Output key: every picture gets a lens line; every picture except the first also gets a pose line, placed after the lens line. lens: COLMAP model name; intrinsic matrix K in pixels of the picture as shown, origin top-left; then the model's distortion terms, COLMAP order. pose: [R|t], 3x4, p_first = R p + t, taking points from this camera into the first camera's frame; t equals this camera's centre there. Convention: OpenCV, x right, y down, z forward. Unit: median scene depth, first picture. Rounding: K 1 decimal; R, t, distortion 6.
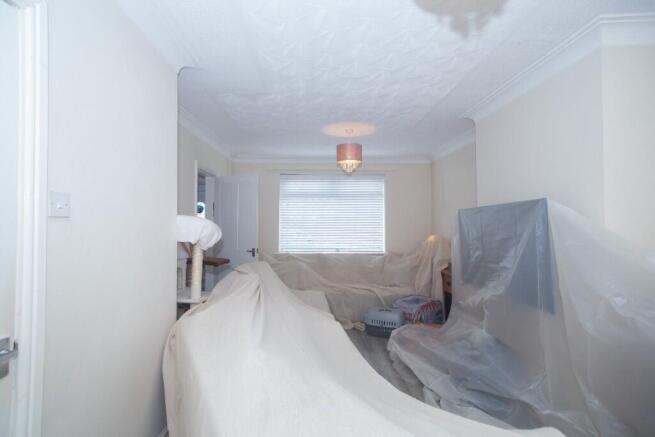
lens RADIAL K [[320.0, 0, 319.1], [0, 320.0, 217.7], [0, 0, 1]] dist [-0.063001, 0.043918]
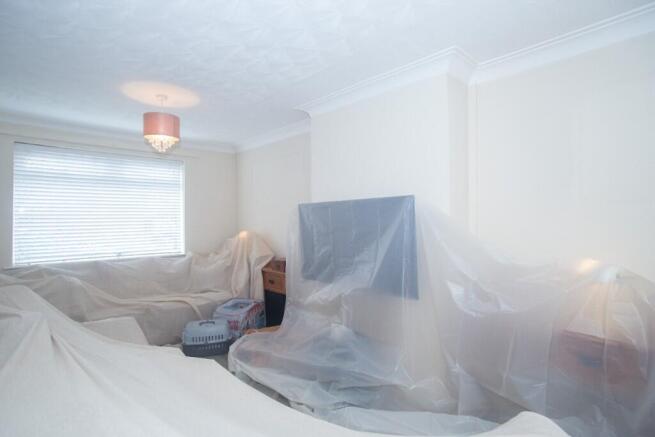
lens RADIAL K [[320.0, 0, 319.1], [0, 320.0, 217.7], [0, 0, 1]] dist [-0.063001, 0.043918]
pose [[0.743311, -0.001081, 0.668945, -0.129257], [-0.008506, 0.999903, 0.011068, 0.003509], [-0.668892, -0.013917, 0.743229, 0.191248]]
